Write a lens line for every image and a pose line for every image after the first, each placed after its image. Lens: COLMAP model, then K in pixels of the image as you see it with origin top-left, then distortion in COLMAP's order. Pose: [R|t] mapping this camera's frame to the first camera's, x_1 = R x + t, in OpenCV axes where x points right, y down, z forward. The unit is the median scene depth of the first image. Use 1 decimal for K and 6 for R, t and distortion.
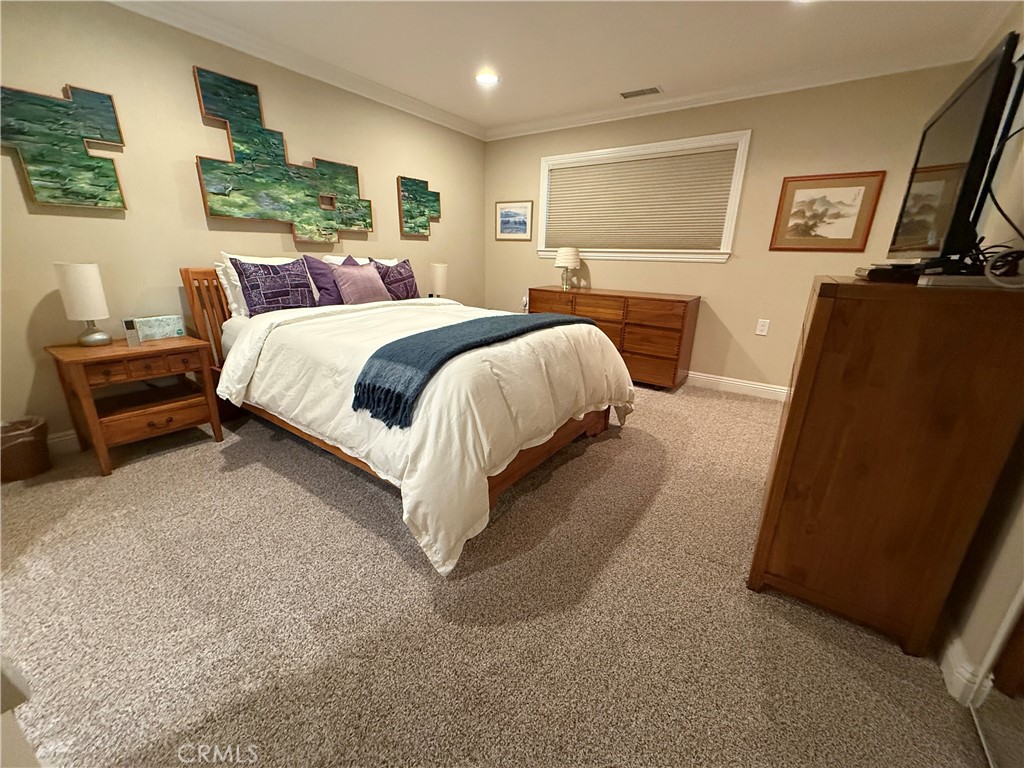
lens RADIAL K [[407.1, 0, 510.0], [0, 407.1, 384.0], [0, 0, 1]] dist [0.002124, -0.000075]
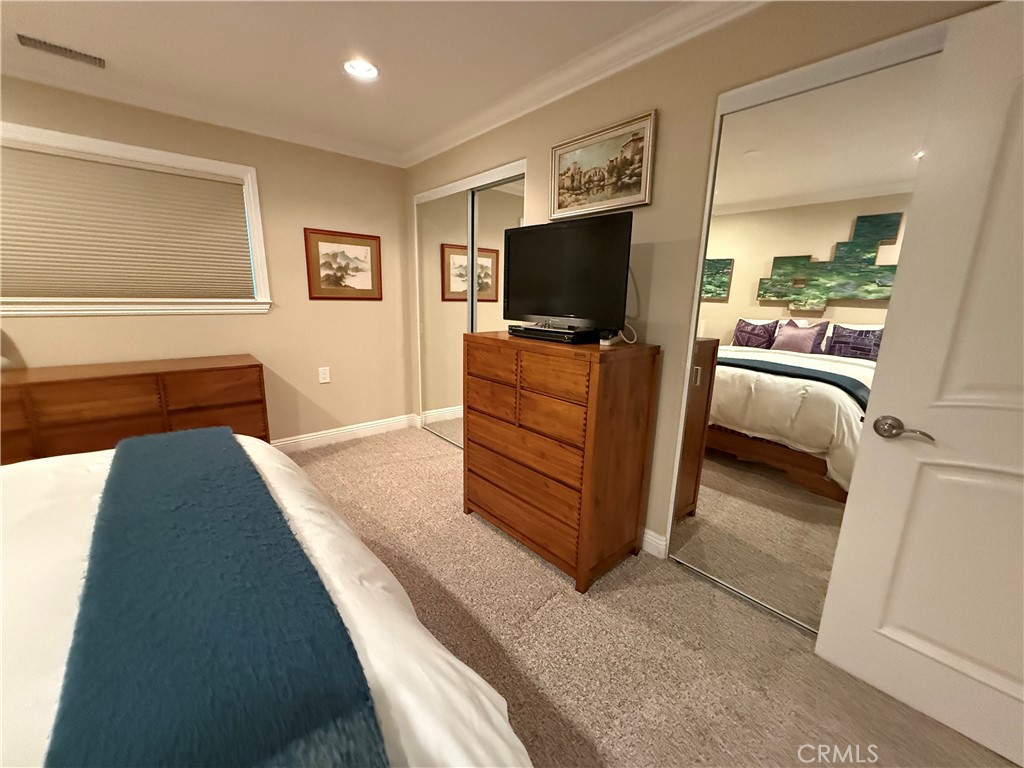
lens RADIAL K [[407.1, 0, 511.1], [0, 407.1, 384.1], [0, 0, 1]] dist [0.002124, -0.000075]
pose [[0.235069, -0.227343, 0.945017, -0.228853], [0.278115, 0.947343, 0.158723, -0.165719], [-0.931340, 0.225513, 0.285918, 0.337350]]
